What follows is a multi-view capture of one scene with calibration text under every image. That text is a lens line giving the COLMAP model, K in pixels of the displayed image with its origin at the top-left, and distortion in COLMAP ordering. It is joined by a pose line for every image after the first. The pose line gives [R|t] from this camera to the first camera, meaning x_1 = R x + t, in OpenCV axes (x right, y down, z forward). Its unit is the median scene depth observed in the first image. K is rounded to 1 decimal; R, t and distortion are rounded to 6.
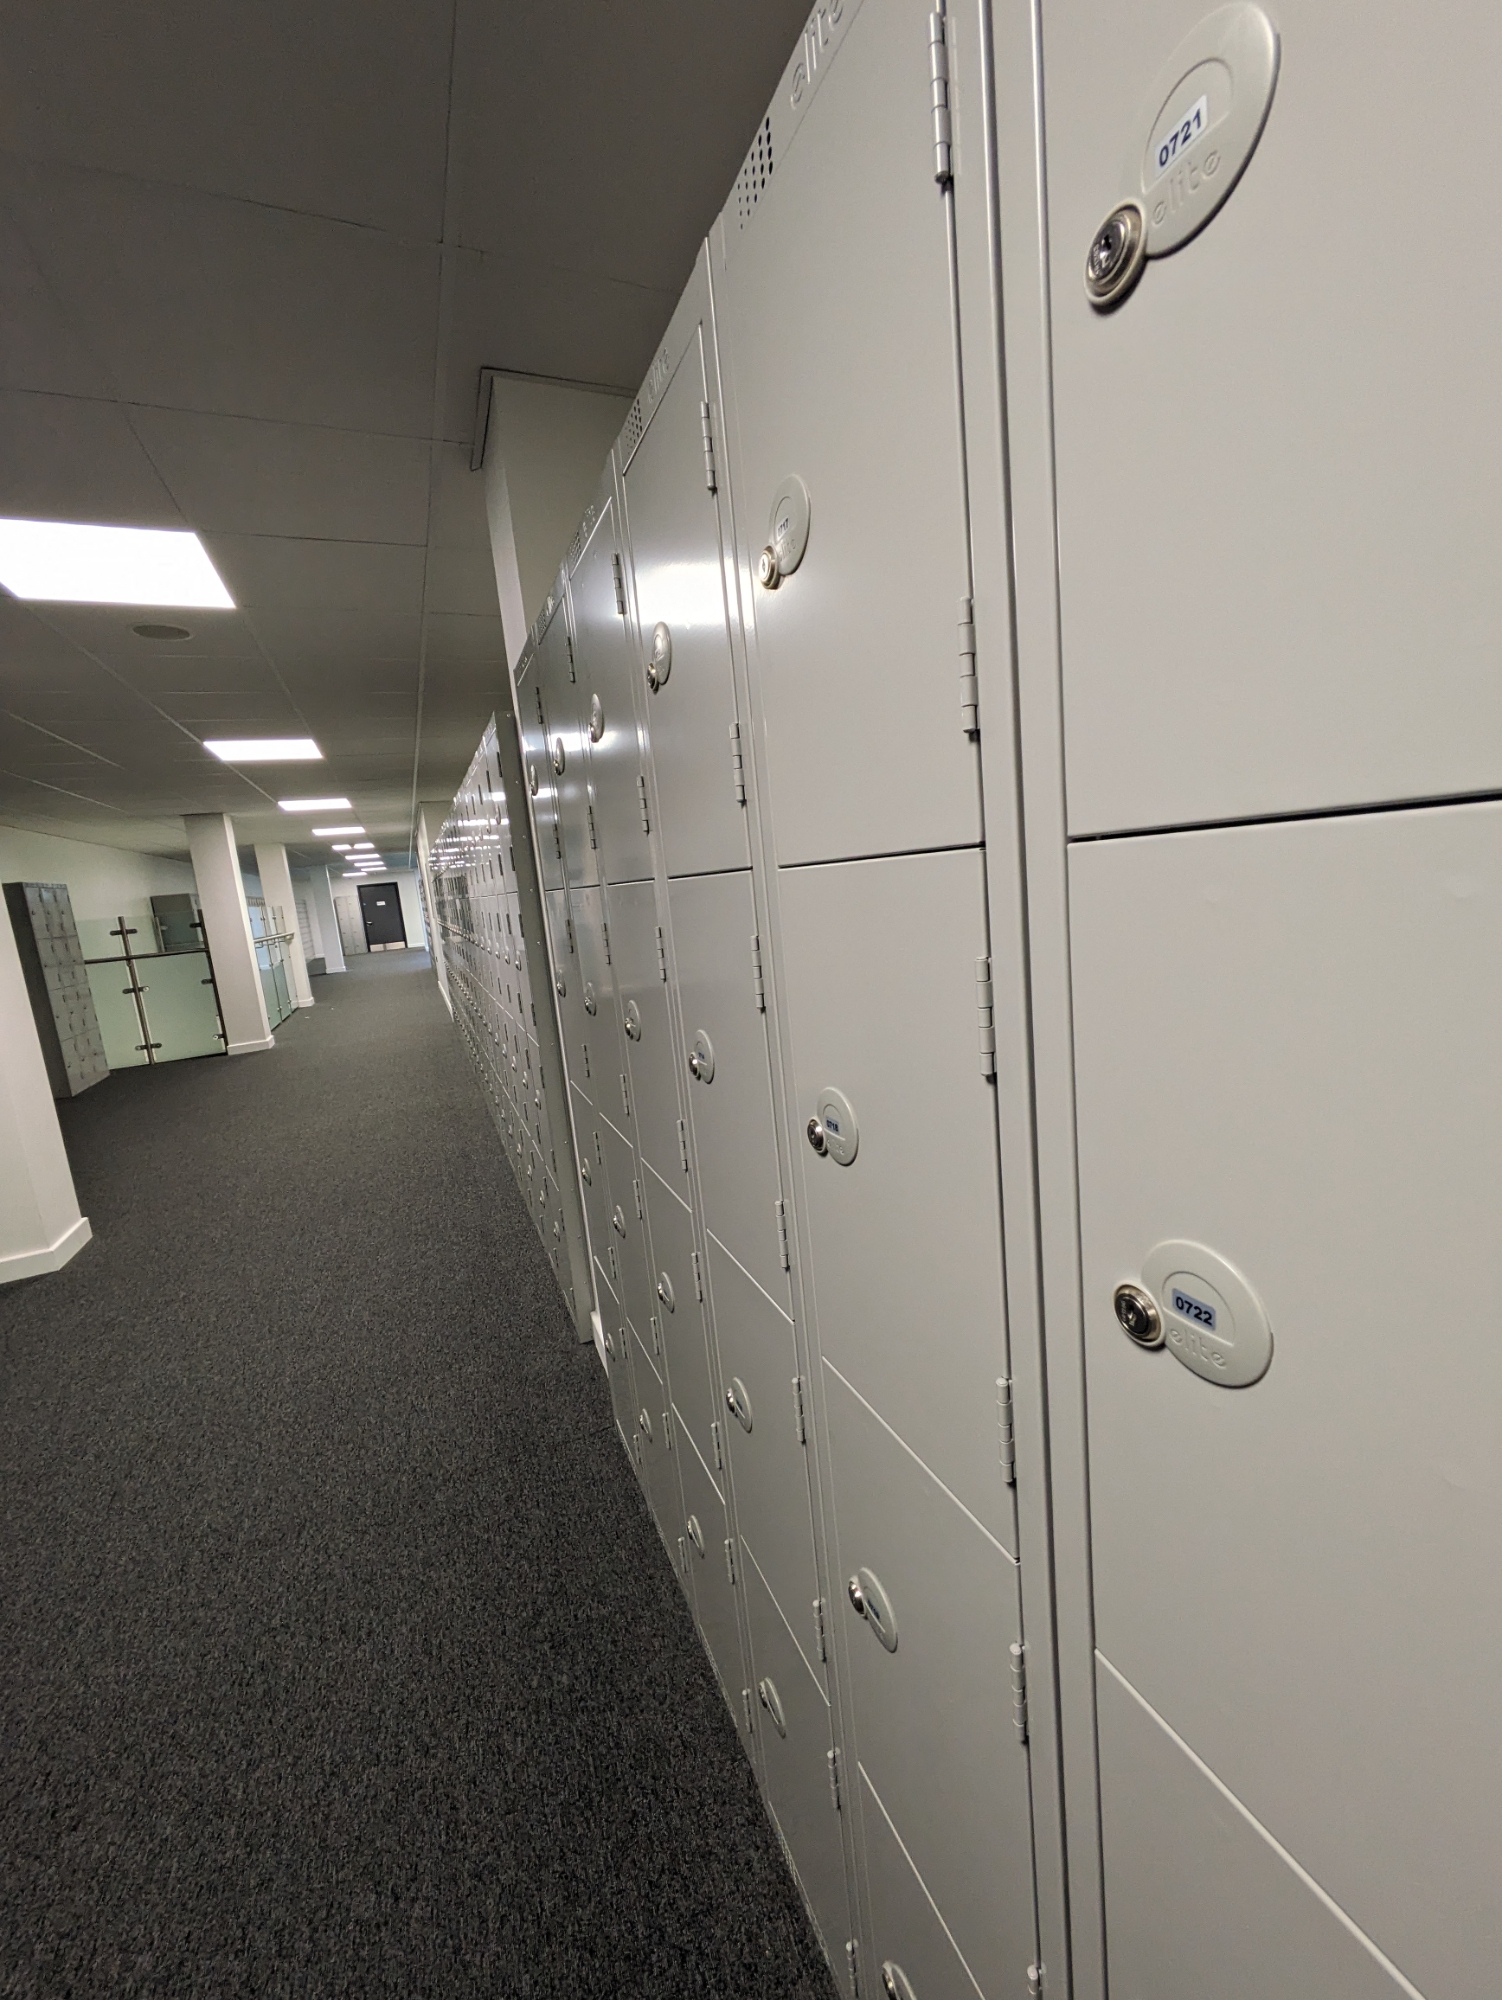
lens RADIAL K [[789.8, 0, 750.4], [0, 789.8, 998.2], [0, 0, 1]] dist [0.001341, 0.000253]
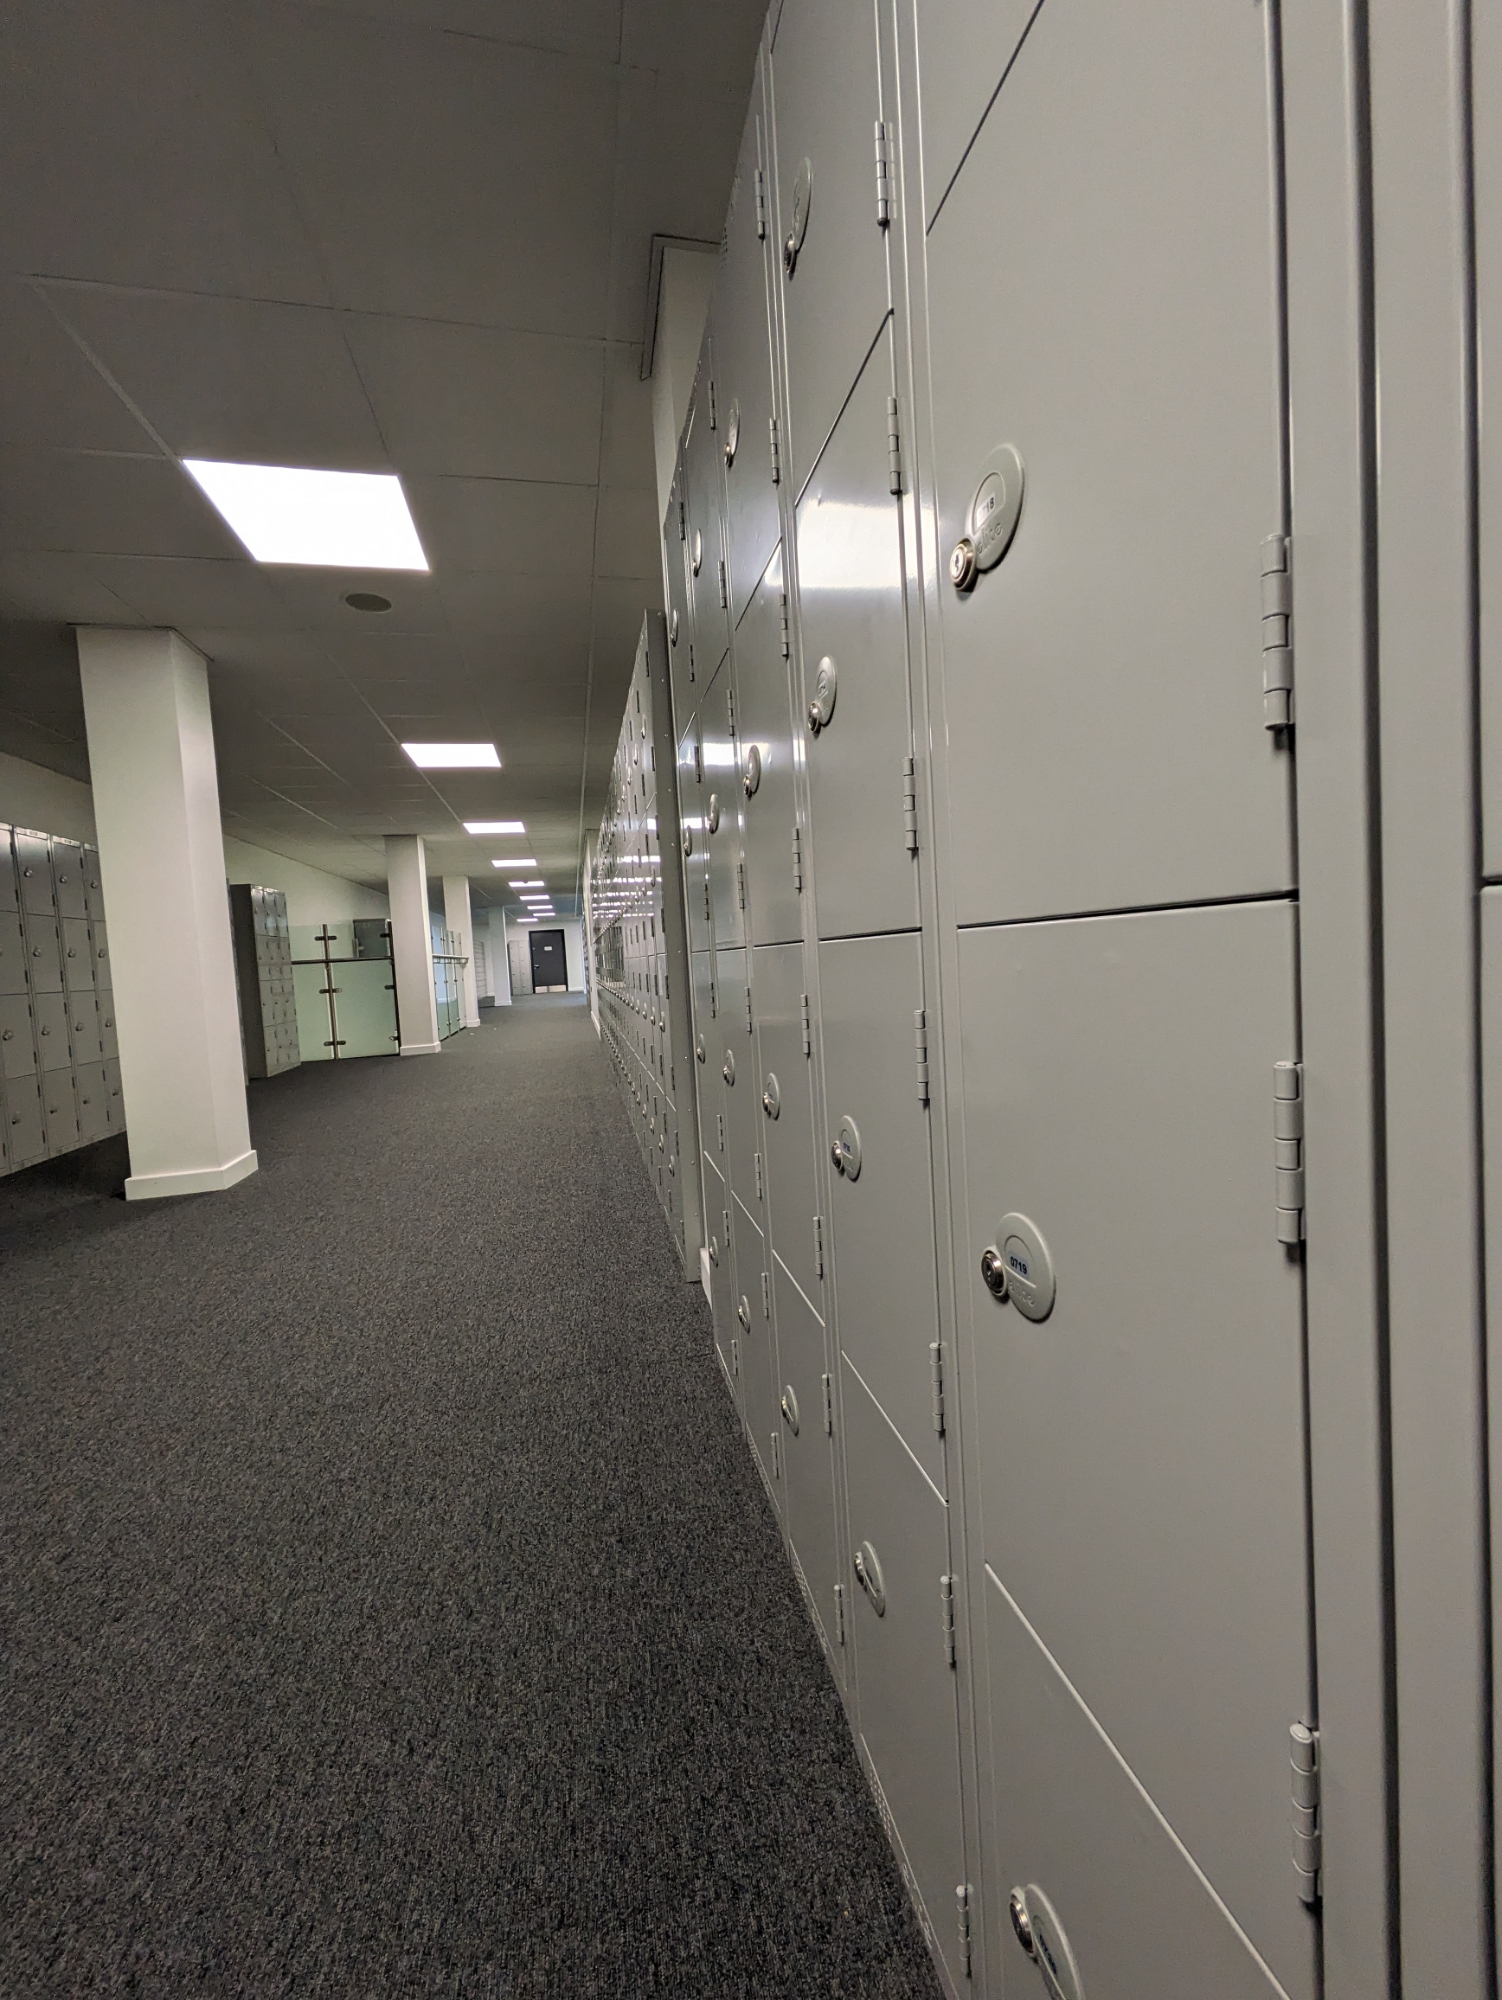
lens RADIAL K [[789.8, 0, 748.9], [0, 789.8, 999.1], [0, 0, 1]] dist [0.001341, 0.000253]
pose [[0.981528, 0.048190, -0.185148, 0.015237], [-0.064043, 0.994685, -0.080621, 0.230151], [0.180279, 0.090989, 0.979398, 0.098360]]
